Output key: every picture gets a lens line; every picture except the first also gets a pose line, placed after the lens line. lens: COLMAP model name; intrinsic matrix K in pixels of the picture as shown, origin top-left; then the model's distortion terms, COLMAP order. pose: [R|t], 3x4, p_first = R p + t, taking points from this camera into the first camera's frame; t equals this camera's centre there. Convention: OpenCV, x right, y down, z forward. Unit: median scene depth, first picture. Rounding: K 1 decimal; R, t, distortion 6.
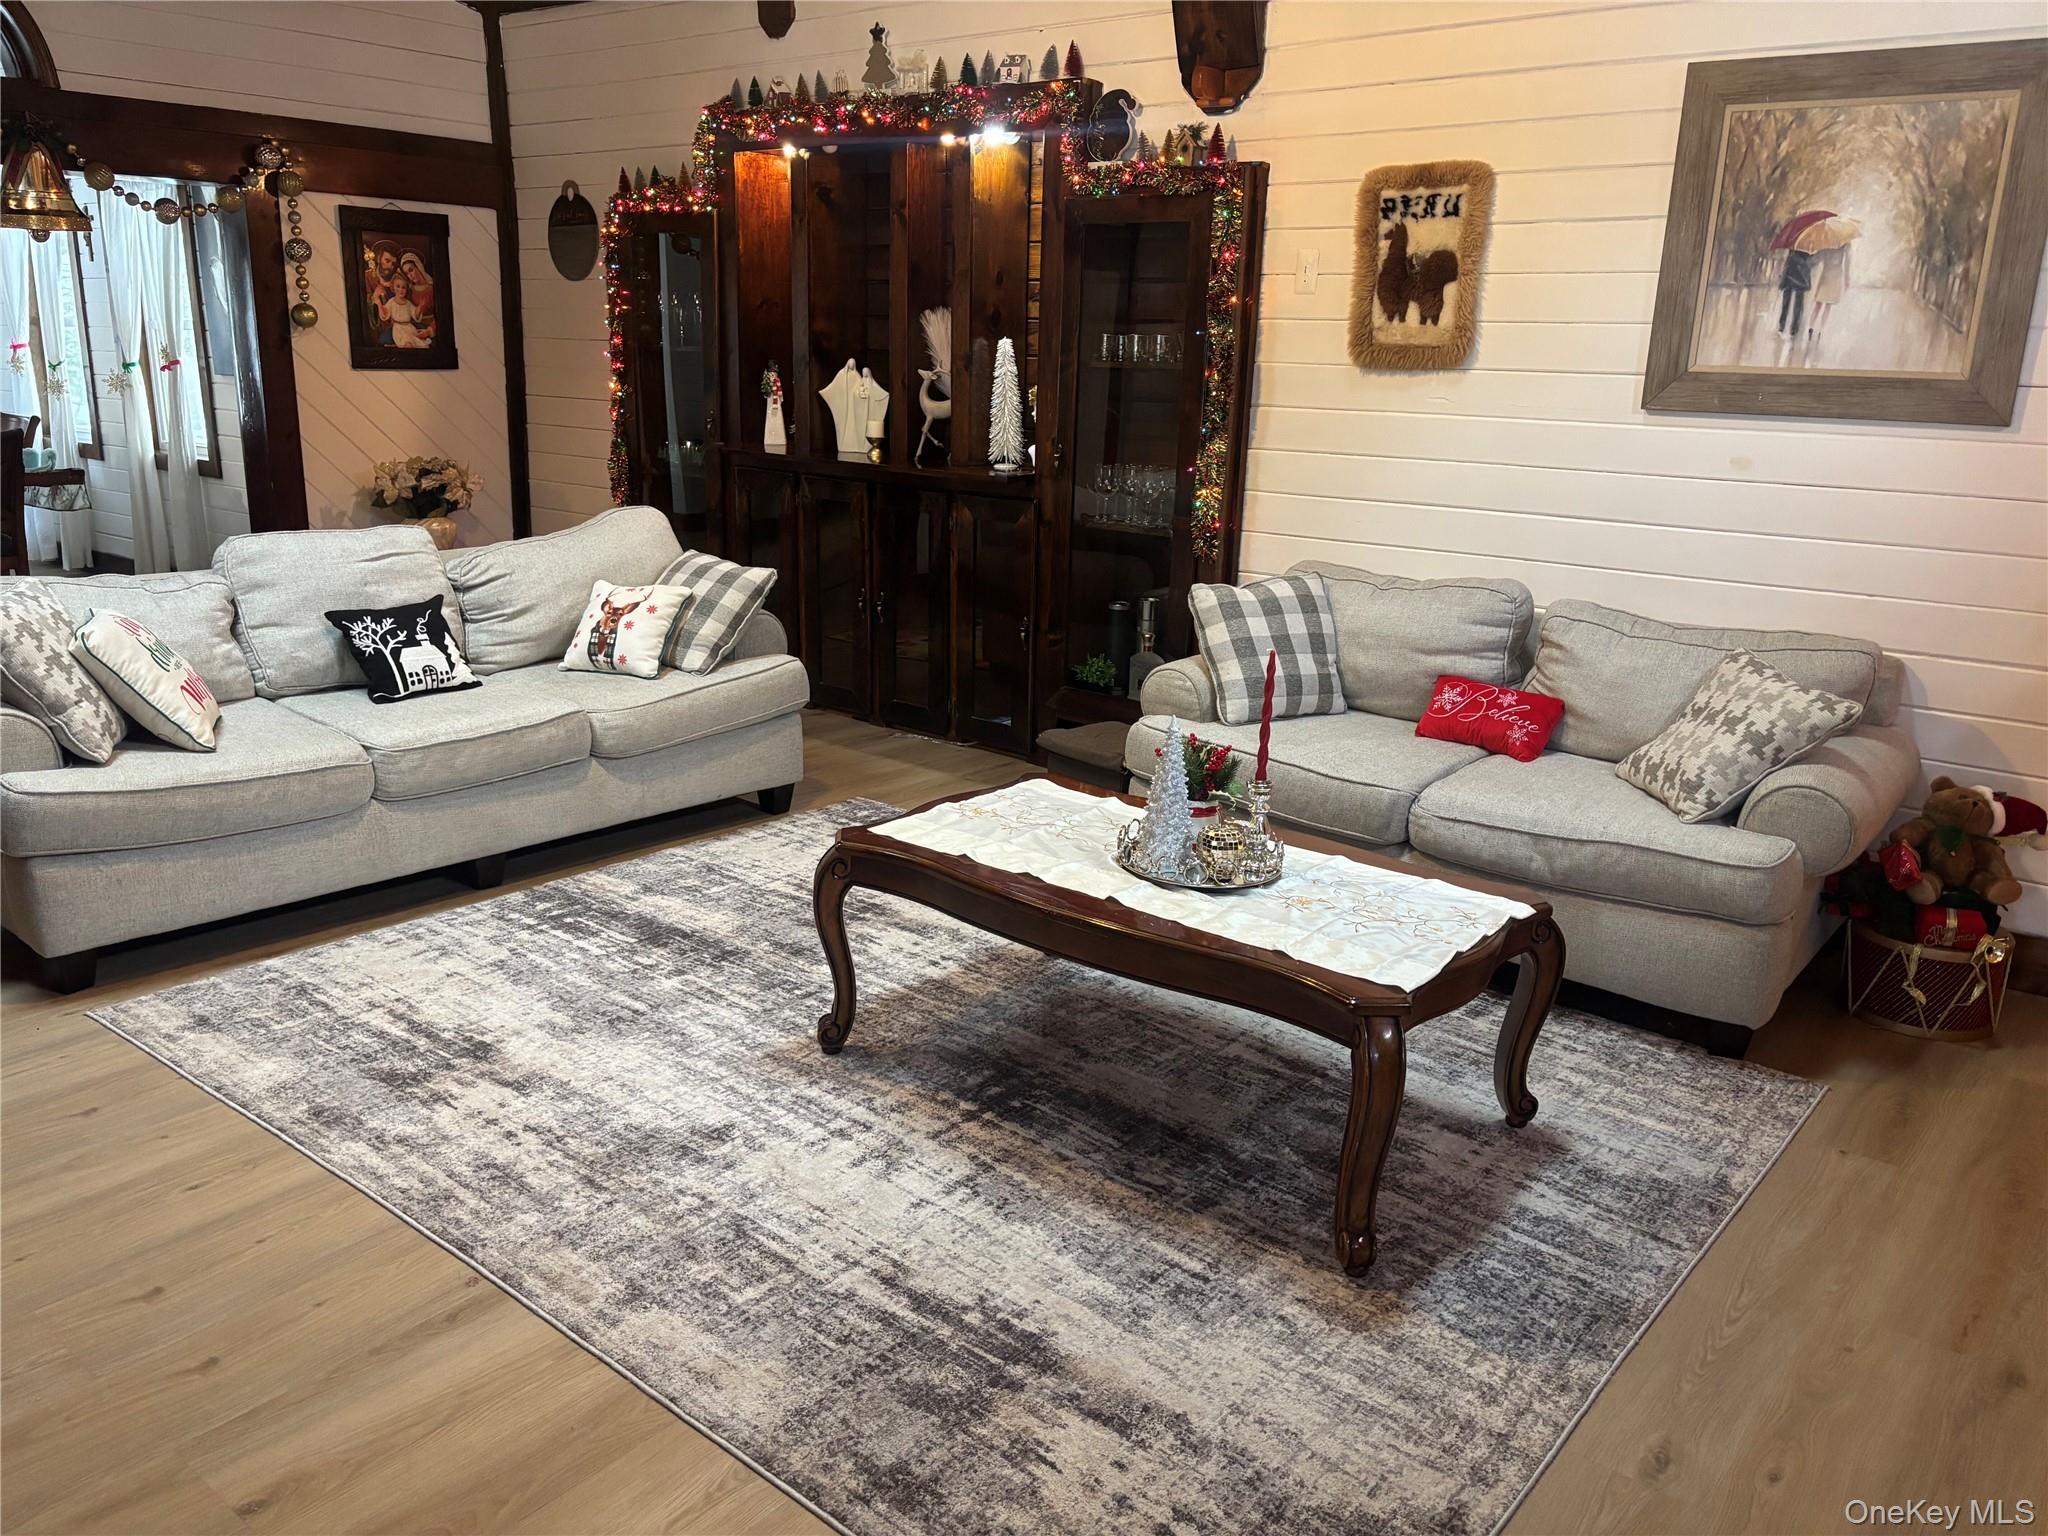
lens RADIAL K [[1538.6, 0, 1024.0], [0, 1538.6, 768.0], [0, 0, 1]] dist [0.094563, -0.098246]
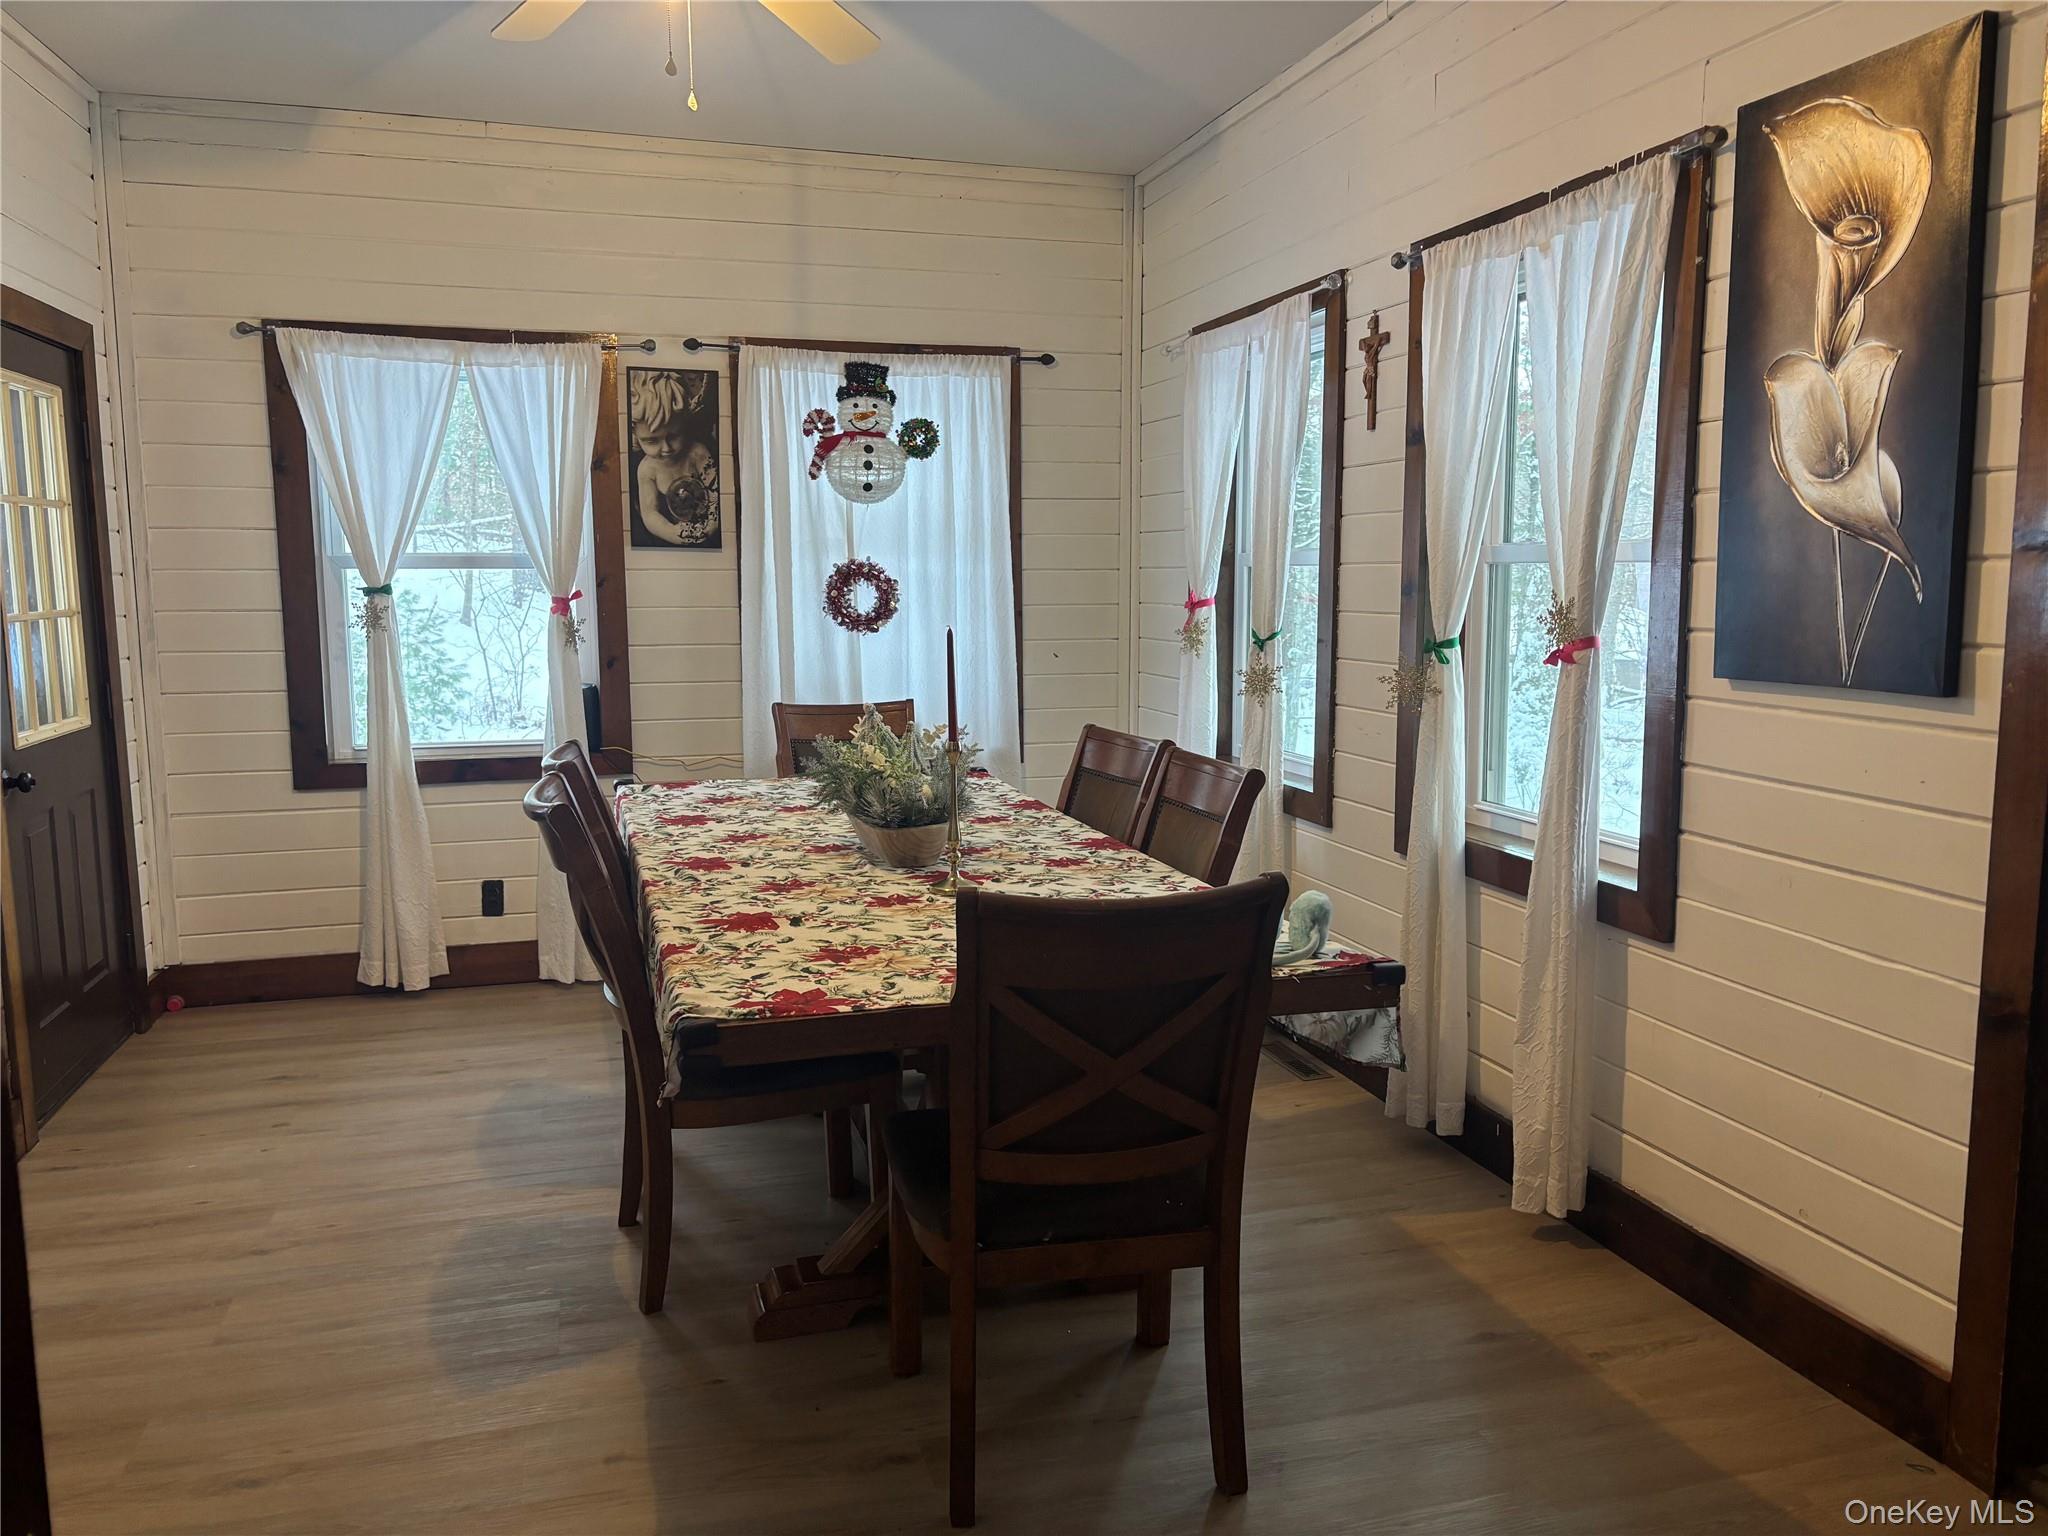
lens RADIAL K [[1550.0, 0, 1024.0], [0, 1550.0, 768.0], [0, 0, 1]] dist [0.007344, 0.003873]
pose [[0.827531, 0.047987, -0.559366, -0.780270], [-0.125741, 0.986871, -0.101360, -0.303215], [0.547158, 0.154214, 0.822700, 1.082941]]
